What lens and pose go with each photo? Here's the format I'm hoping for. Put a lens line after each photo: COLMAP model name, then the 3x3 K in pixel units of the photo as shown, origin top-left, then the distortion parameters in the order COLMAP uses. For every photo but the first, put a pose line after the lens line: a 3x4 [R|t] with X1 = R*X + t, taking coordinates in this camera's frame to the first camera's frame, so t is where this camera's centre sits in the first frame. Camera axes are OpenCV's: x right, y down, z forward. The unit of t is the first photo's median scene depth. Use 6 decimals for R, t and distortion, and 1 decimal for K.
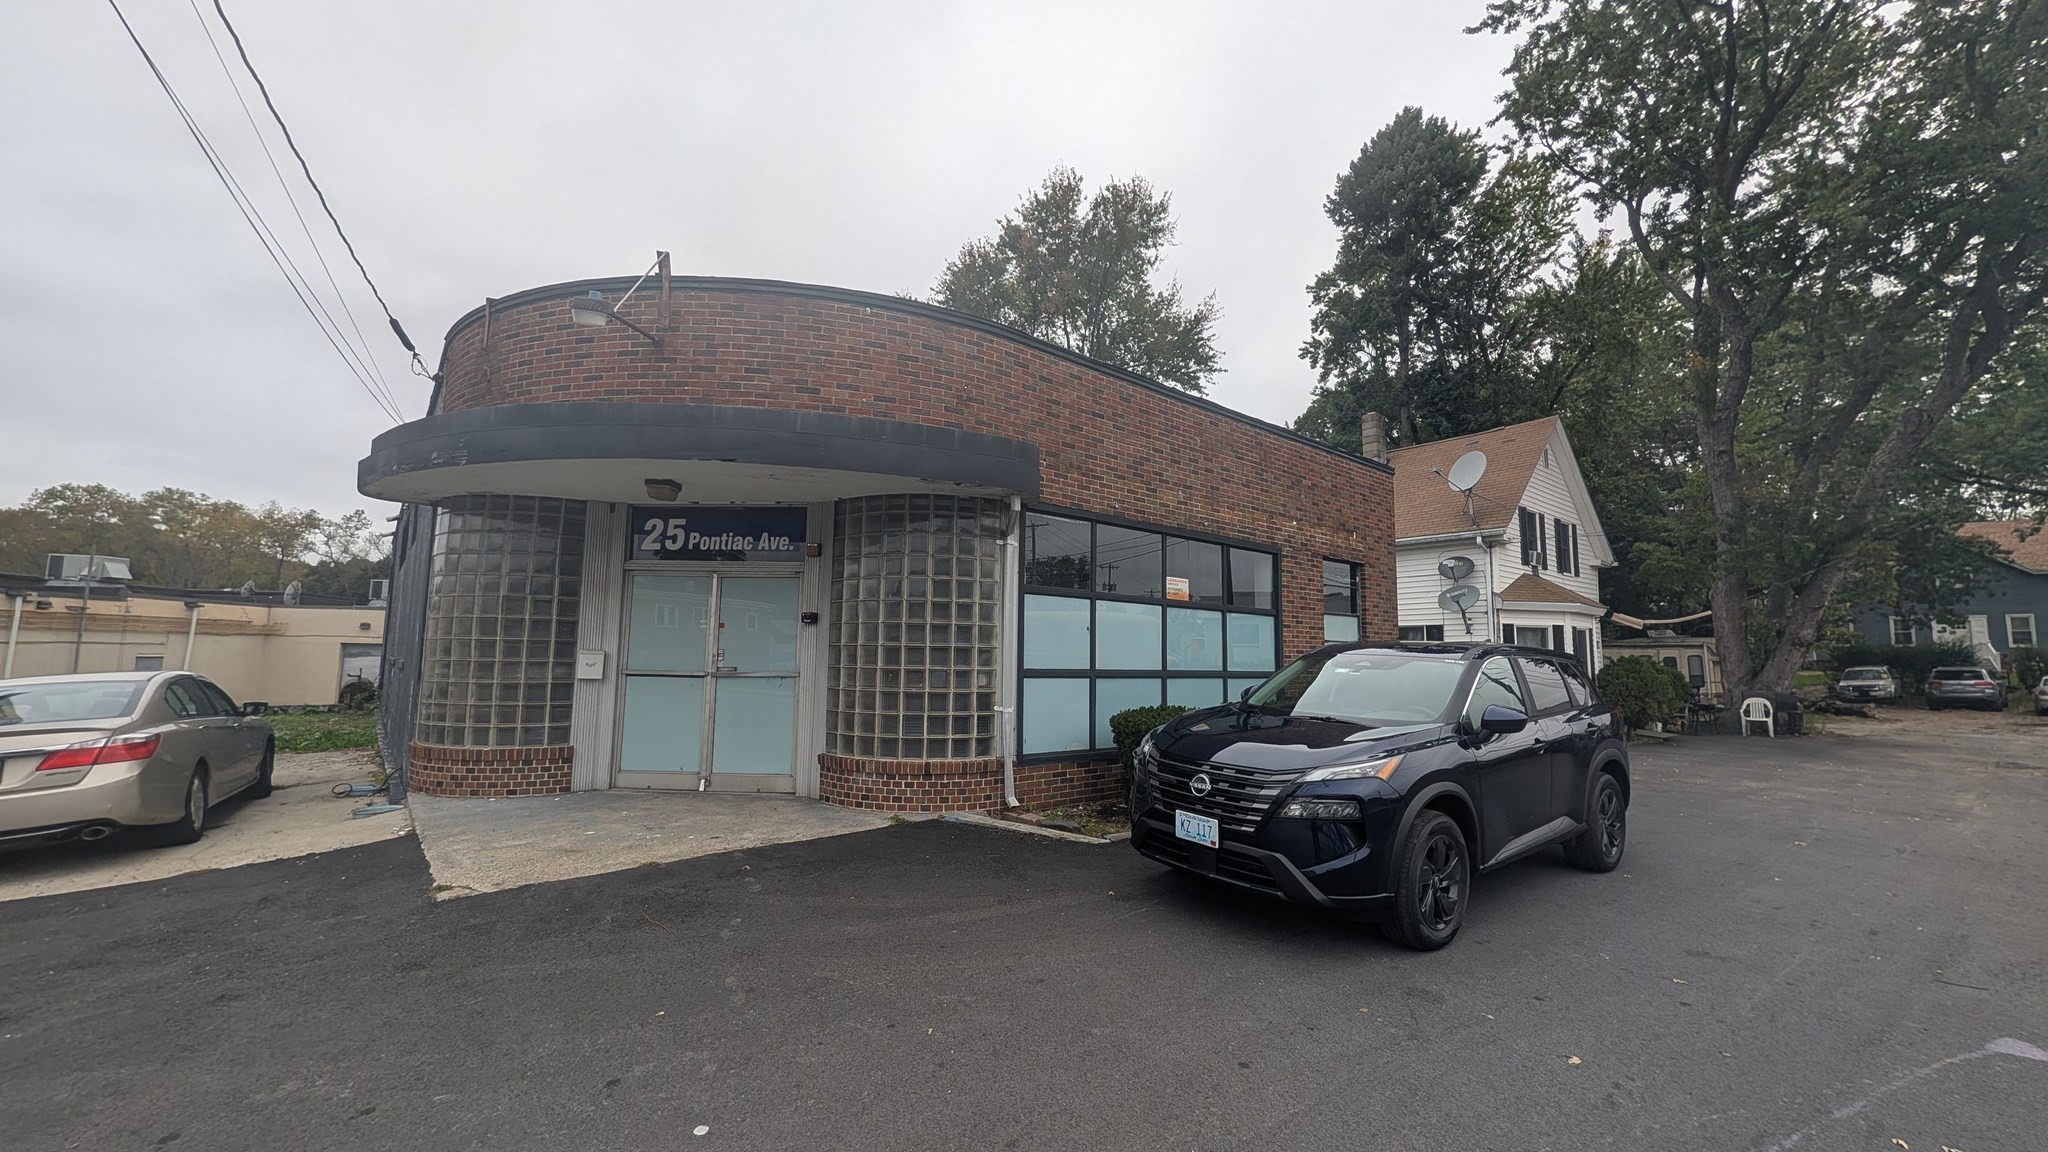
lens RADIAL K [[787.0, 0, 1027.3], [0, 787.0, 574.8], [0, 0, 1]] dist [0.001009, -0.000329]
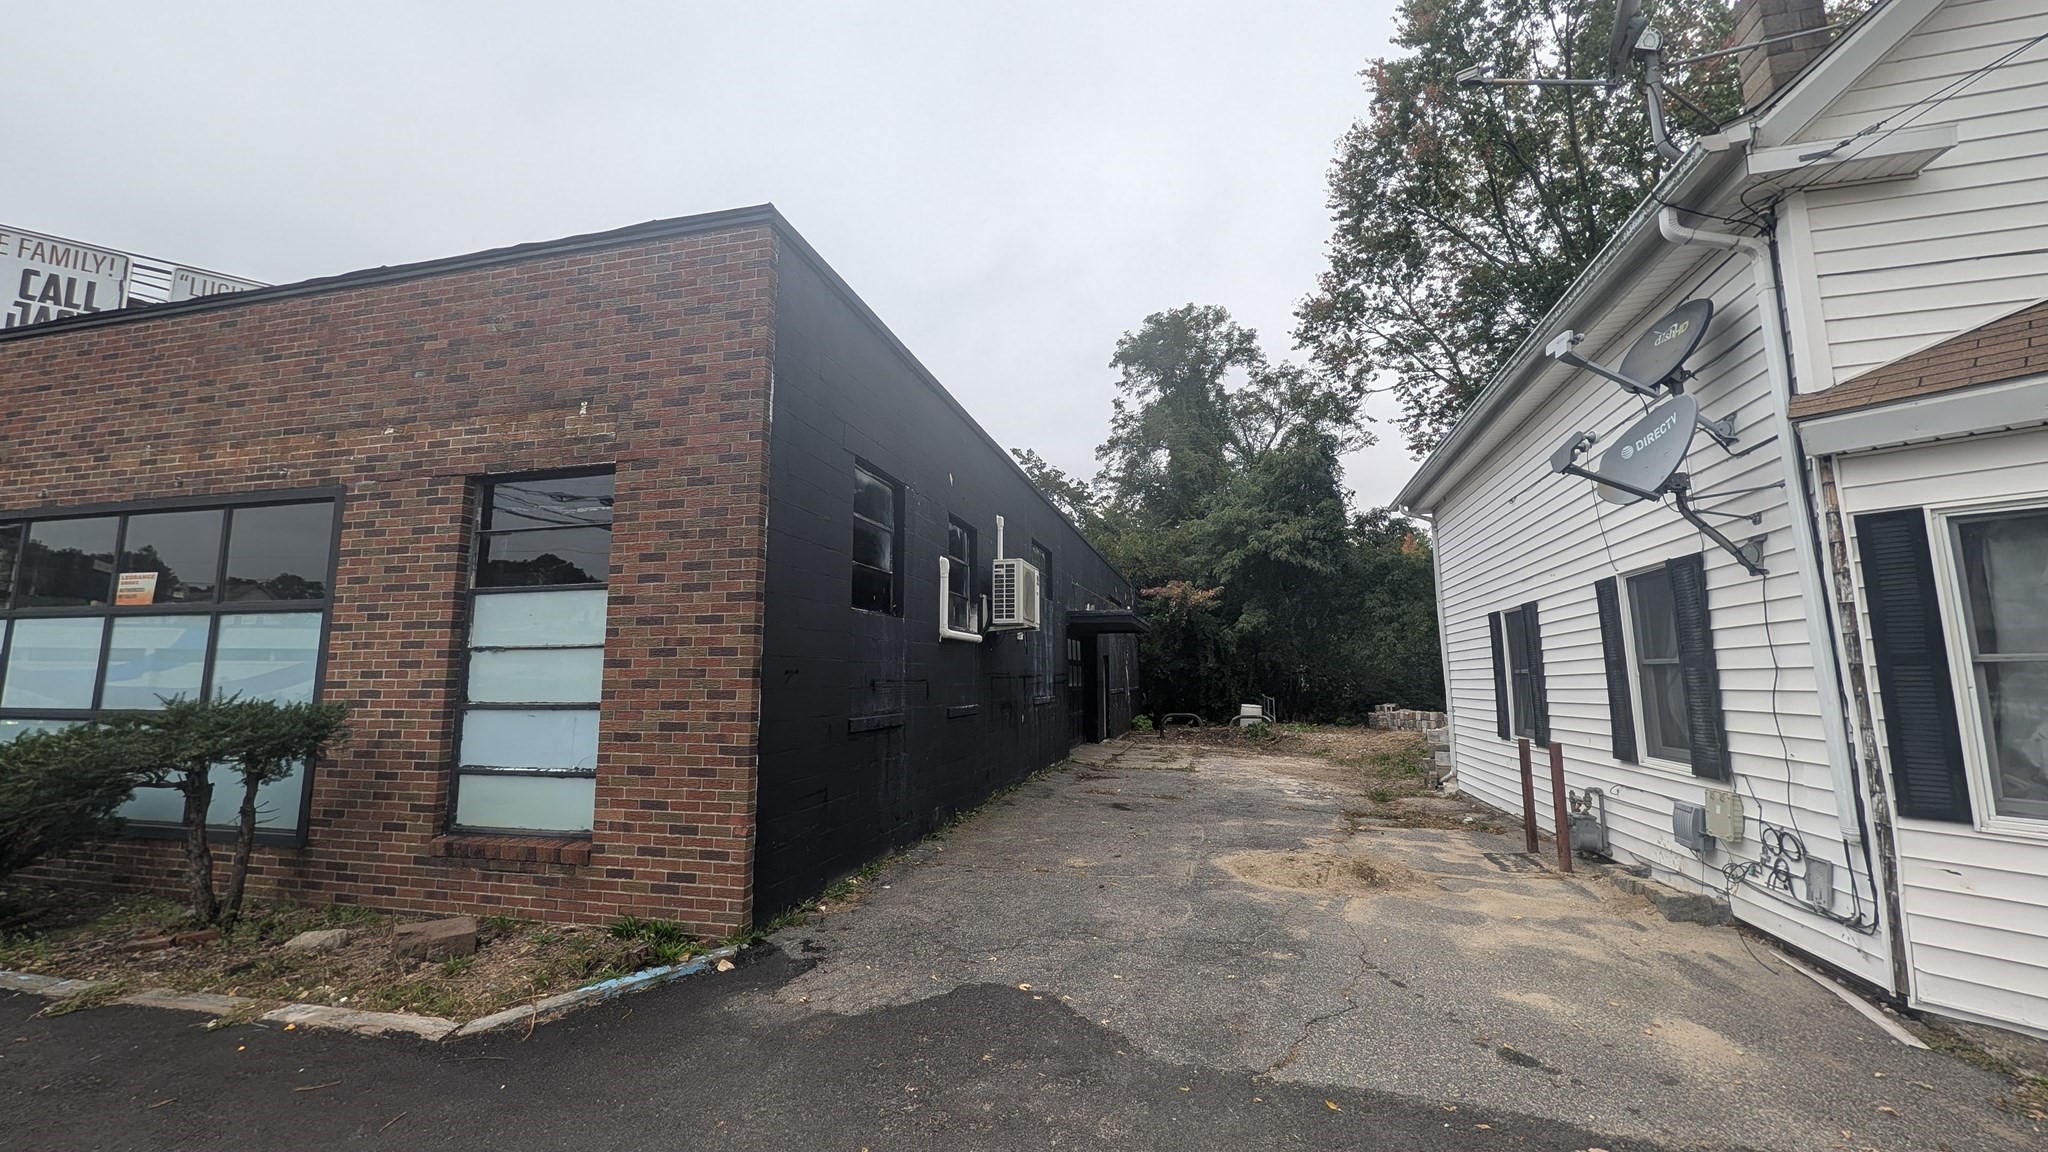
lens RADIAL K [[787.0, 0, 1026.4], [0, 787.0, 580.5], [0, 0, 1]] dist [0.001009, -0.000329]
pose [[0.591575, -0.126551, -0.796256, 1.057442], [0.098578, 0.991548, -0.084351, 0.127789], [0.800201, -0.028594, 0.599050, 1.078858]]
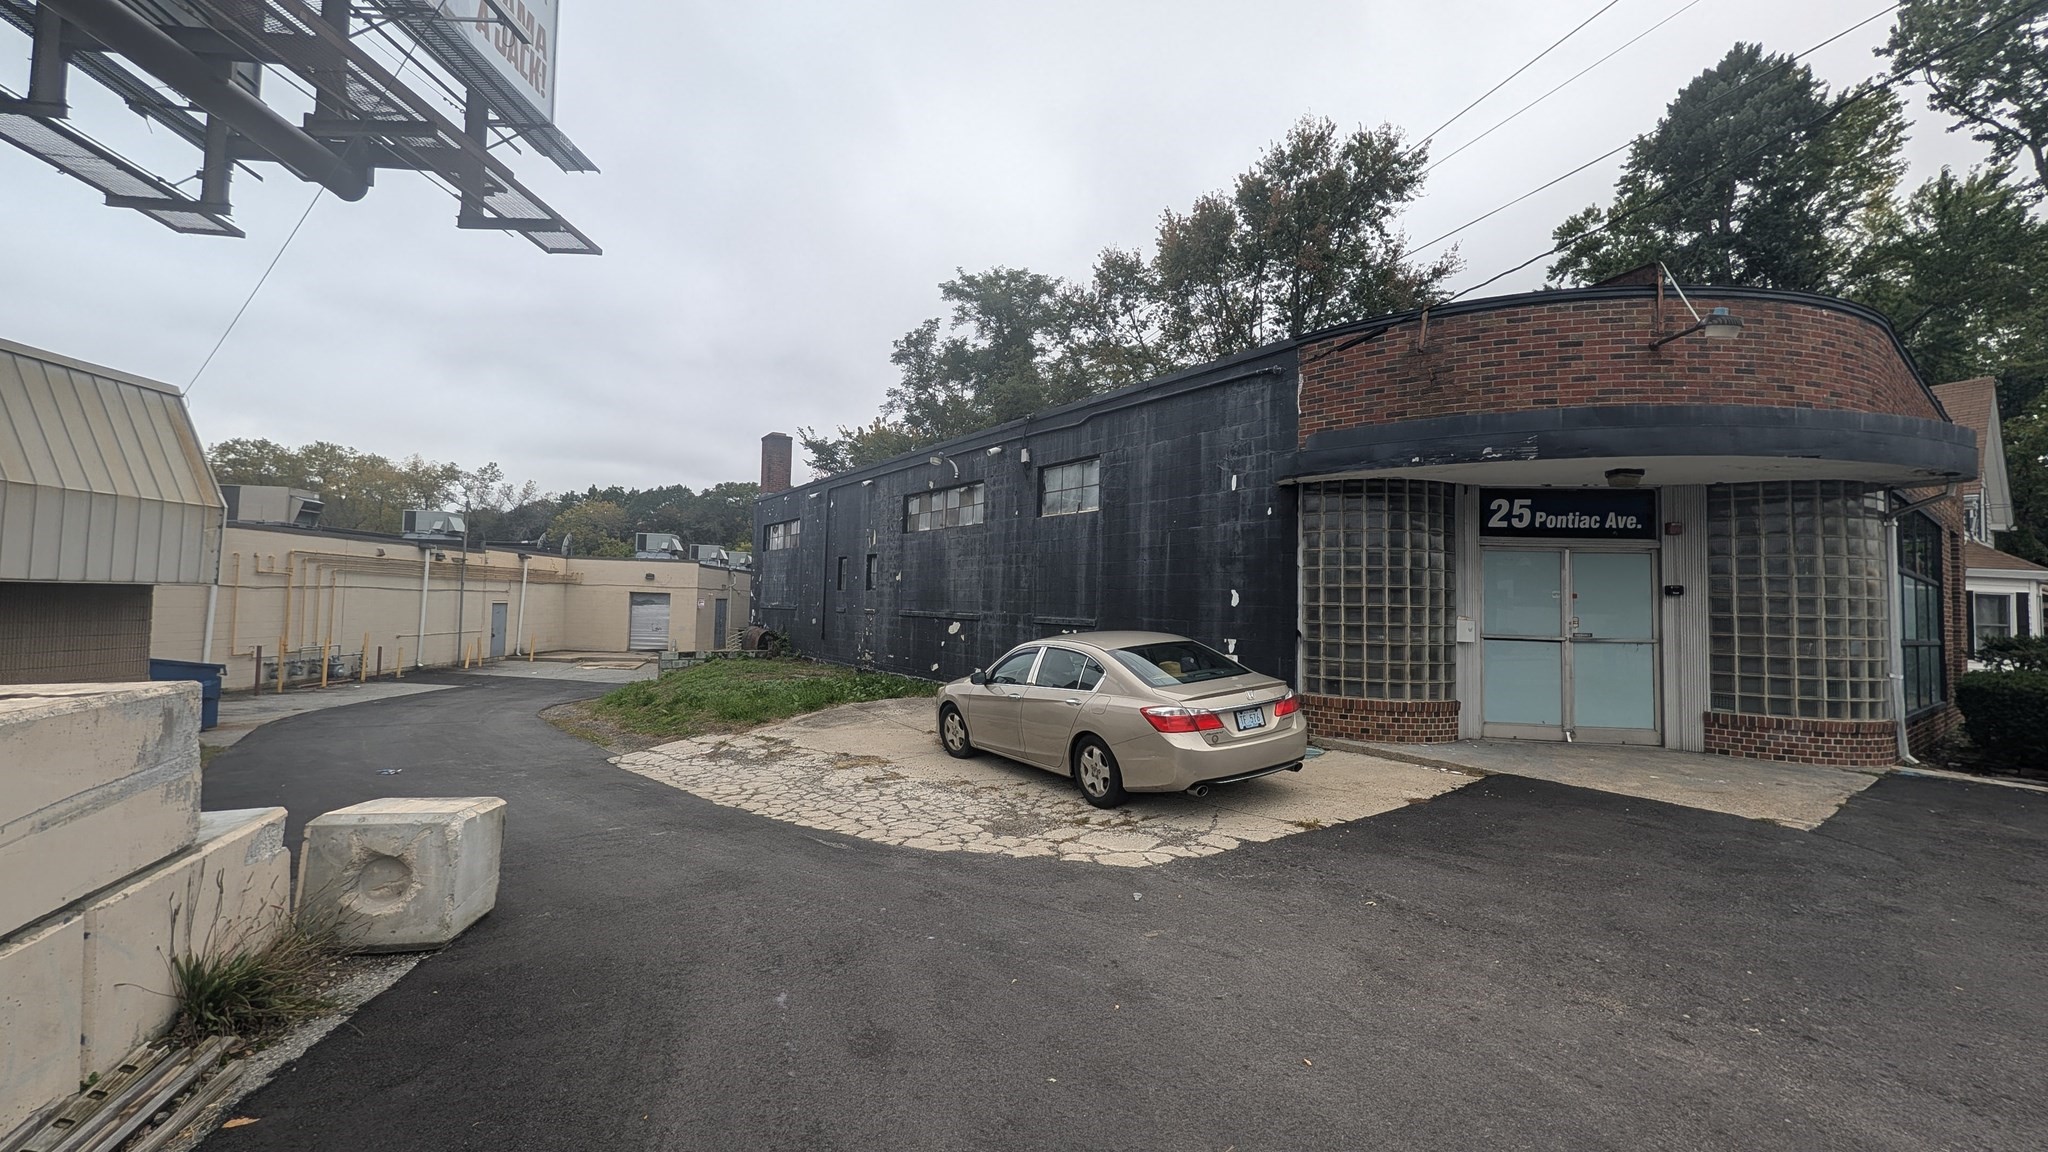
lens RADIAL K [[787.0, 0, 1022.6], [0, 787.0, 572.5], [0, 0, 1]] dist [0.001009, -0.000329]
pose [[0.997475, 0.009258, -0.070410, -0.828038], [-0.005062, 0.998213, 0.059534, -0.023843], [0.070835, -0.059027, 0.995740, -0.125313]]
